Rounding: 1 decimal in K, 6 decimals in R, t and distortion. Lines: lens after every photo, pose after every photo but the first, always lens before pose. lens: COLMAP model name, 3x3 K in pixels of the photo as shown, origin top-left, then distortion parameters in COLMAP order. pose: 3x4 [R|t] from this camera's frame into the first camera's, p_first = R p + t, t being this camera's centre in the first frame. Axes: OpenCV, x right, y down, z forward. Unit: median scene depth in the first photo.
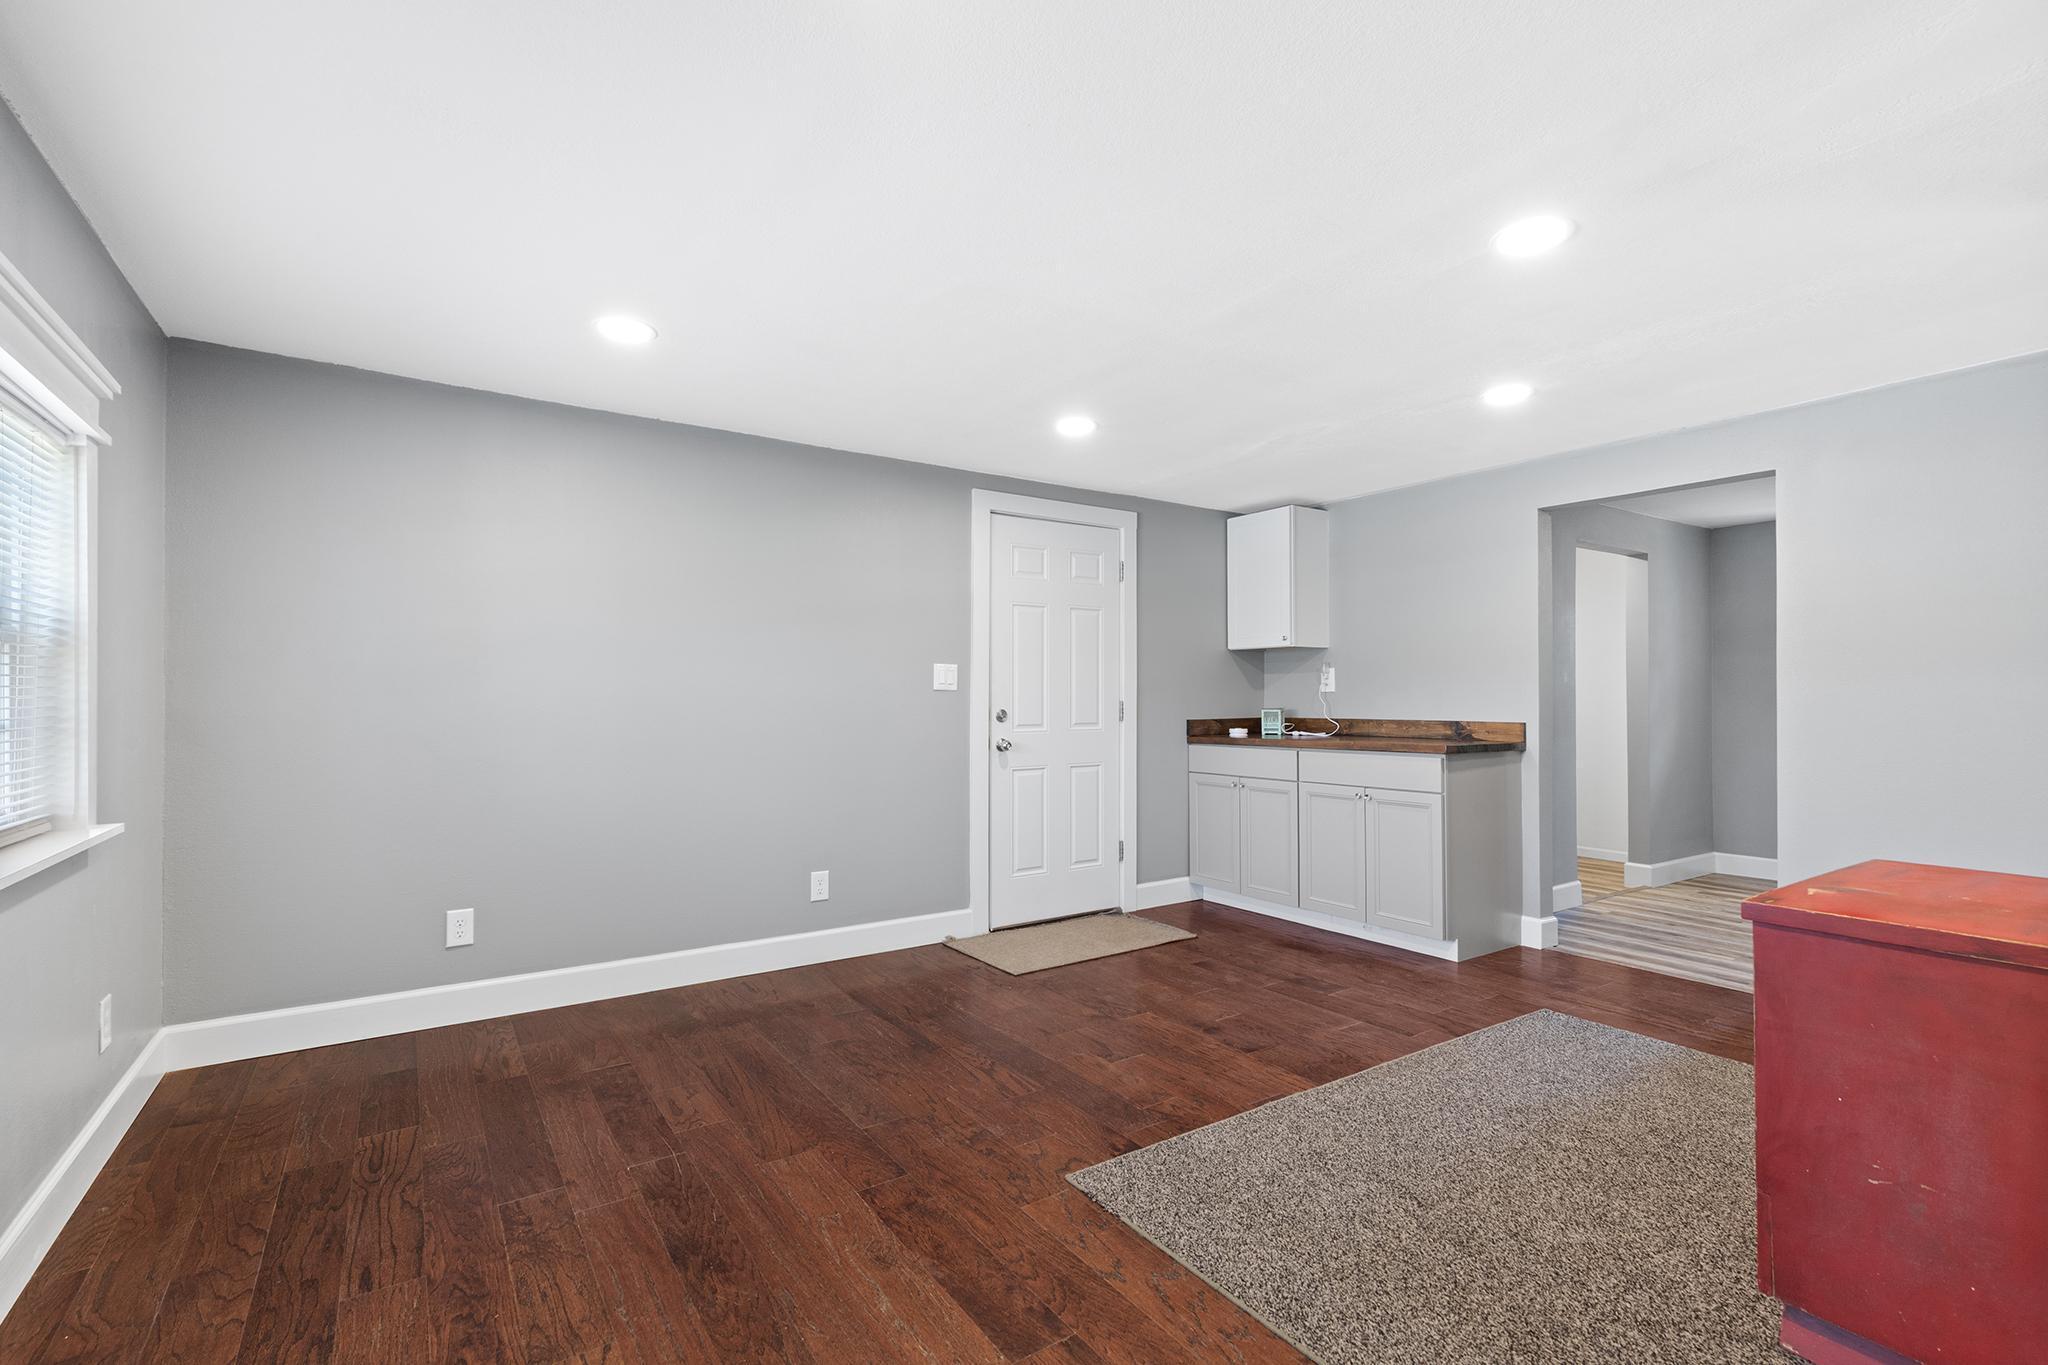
lens RADIAL K [[919.1, 0, 1025.1], [0, 919.1, 686.5], [0, 0, 1]] dist [0.005563, -0.000709]
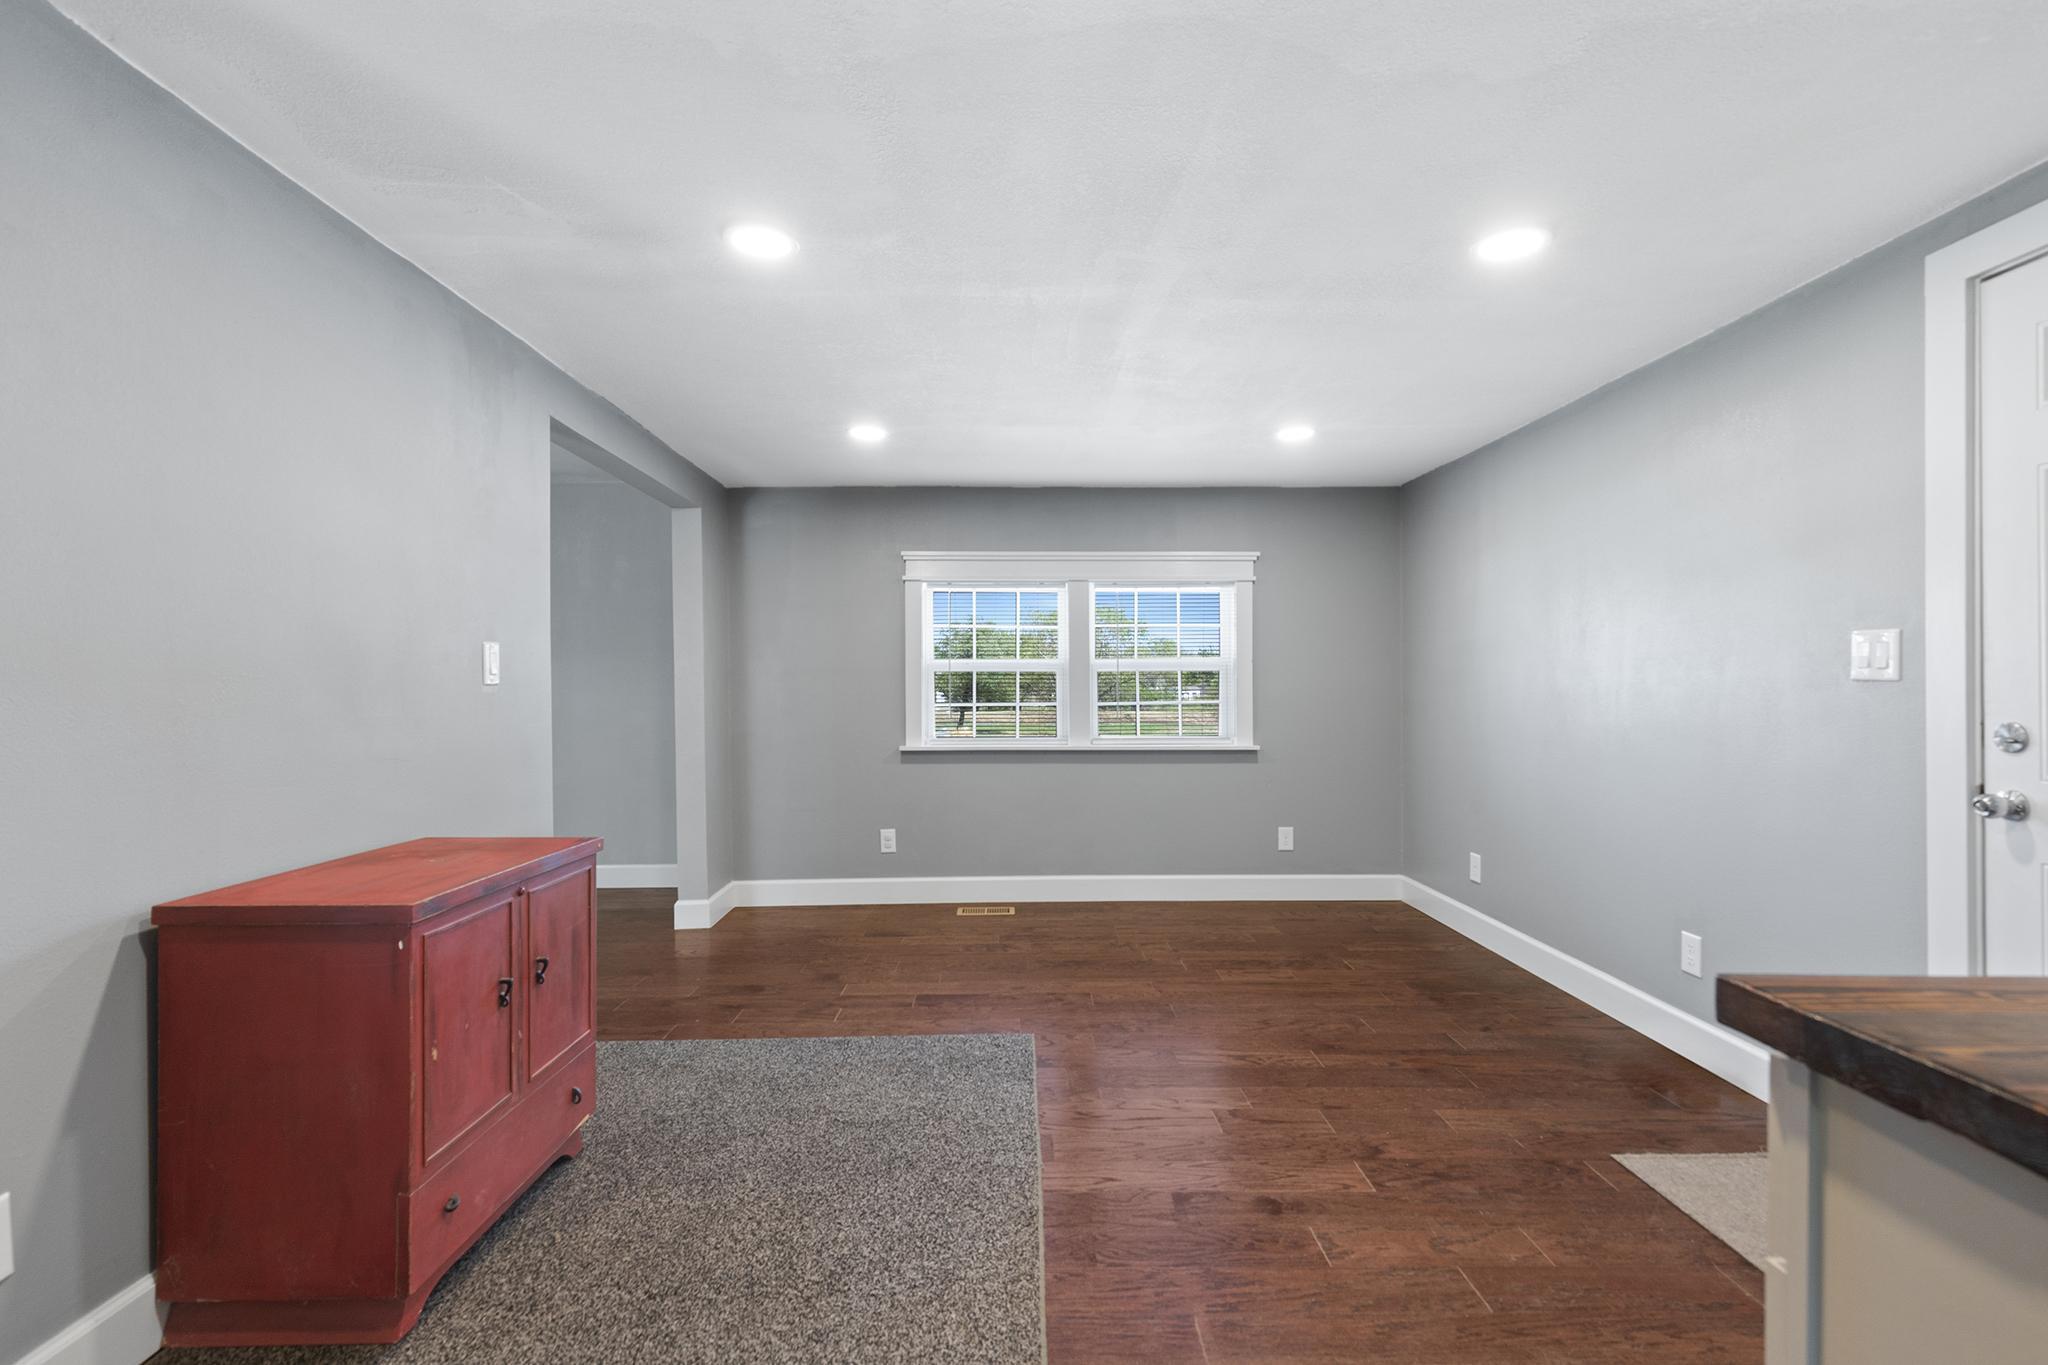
lens RADIAL K [[919.1, 0, 1025.4], [0, 919.1, 687.0], [0, 0, 1]] dist [0.005563, -0.000709]
pose [[-0.545057, 0.001012, -0.838398, 0.832022], [0.008317, 0.999957, -0.004200, 0.008373], [0.838358, -0.009262, -0.545042, 1.197806]]
